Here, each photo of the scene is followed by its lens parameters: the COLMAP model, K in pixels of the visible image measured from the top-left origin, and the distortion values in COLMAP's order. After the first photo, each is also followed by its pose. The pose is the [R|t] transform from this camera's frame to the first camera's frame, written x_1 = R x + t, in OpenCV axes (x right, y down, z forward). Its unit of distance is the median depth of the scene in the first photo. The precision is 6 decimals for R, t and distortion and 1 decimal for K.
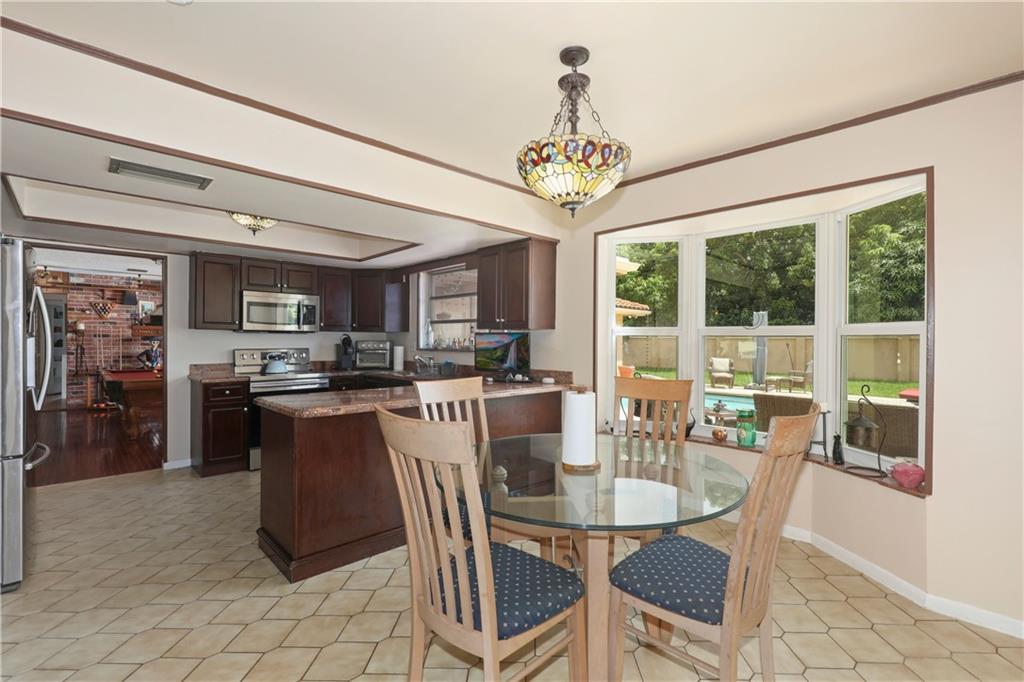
lens RADIAL K [[469.5, 0, 525.6], [0, 469.5, 342.3], [0, 0, 1]] dist [-0.003622, 0.000842]
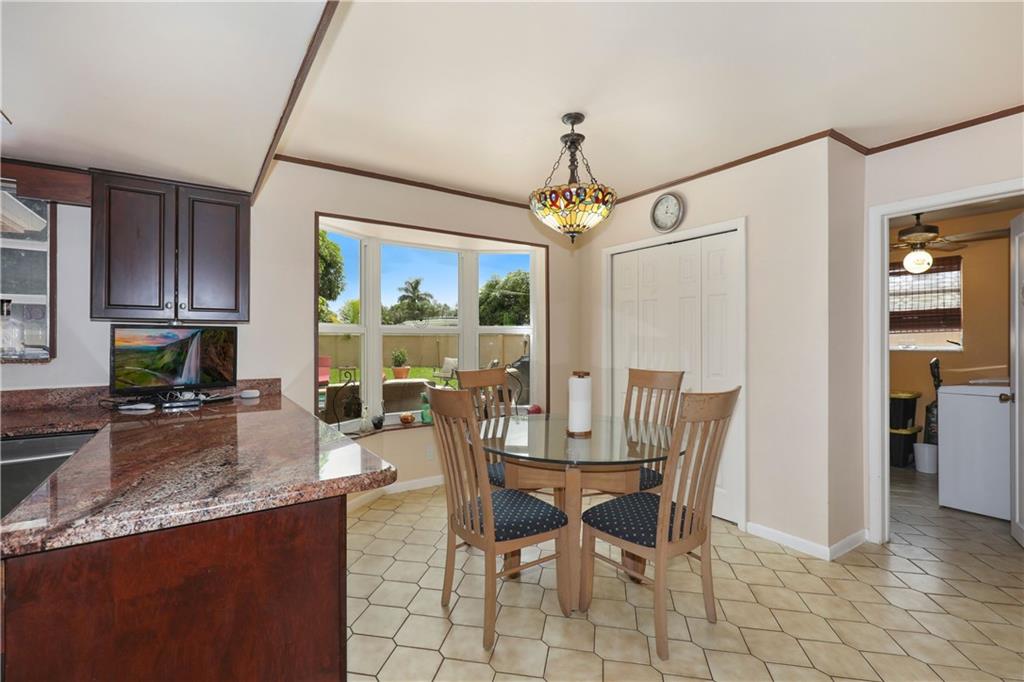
lens RADIAL K [[469.5, 0, 513.3], [0, 469.5, 337.5], [0, 0, 1]] dist [-0.003622, 0.000842]
pose [[0.166351, -0.003550, 0.986060, -0.500999], [0.006888, 0.999973, 0.002438, -0.003580], [-0.986043, 0.006386, 0.166371, 0.393349]]
